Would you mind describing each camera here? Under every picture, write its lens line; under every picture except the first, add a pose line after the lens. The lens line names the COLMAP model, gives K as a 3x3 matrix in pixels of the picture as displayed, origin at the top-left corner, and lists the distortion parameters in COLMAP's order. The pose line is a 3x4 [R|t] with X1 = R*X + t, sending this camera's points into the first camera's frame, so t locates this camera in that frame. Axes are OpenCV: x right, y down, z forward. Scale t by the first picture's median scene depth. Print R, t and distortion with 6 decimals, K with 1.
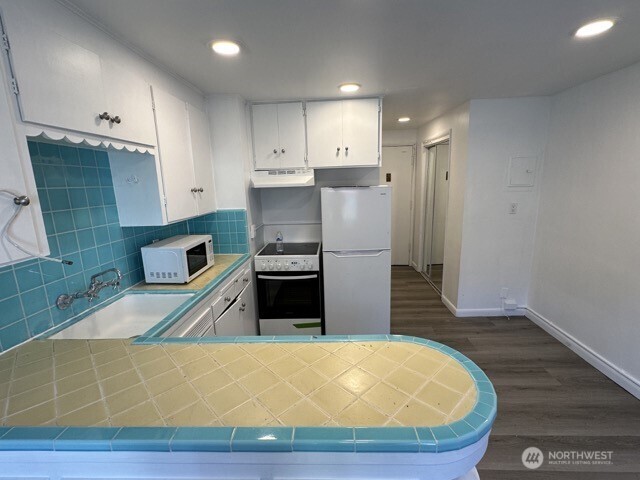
lens RADIAL K [[299.9, 0, 320.1], [0, 299.9, 240.8], [0, 0, 1]] dist [0.000985, -0.000088]
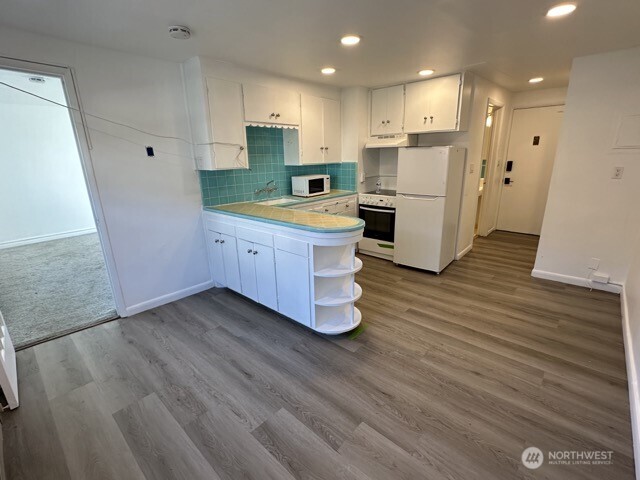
lens RADIAL K [[299.9, 0, 319.3], [0, 299.9, 241.0], [0, 0, 1]] dist [0.000985, -0.000088]
pose [[0.770286, 0.192398, -0.607982, 0.643039], [-0.127593, 0.980621, 0.148667, 0.092806], [0.624803, -0.036942, 0.779908, -0.360491]]
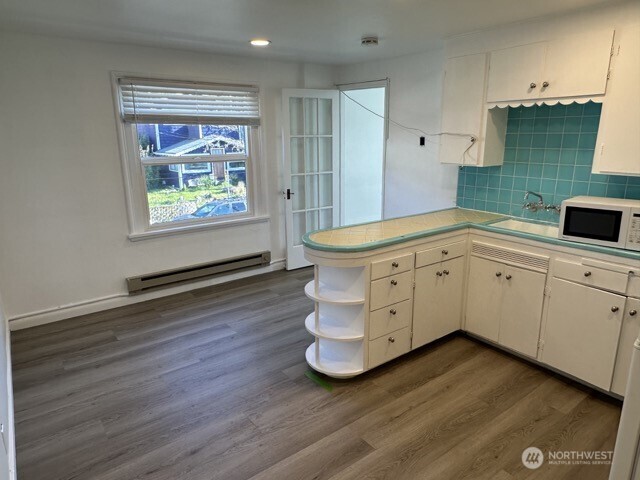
lens RADIAL K [[423.7, 0, 320.7], [0, 423.7, 240.8], [0, 0, 1]] dist [0.051405, -0.000020]
pose [[-0.769474, 0.203960, -0.605236, 0.790844], [-0.083745, 0.907235, 0.412202, -0.264745], [0.633164, 0.367864, -0.681013, 1.070171]]
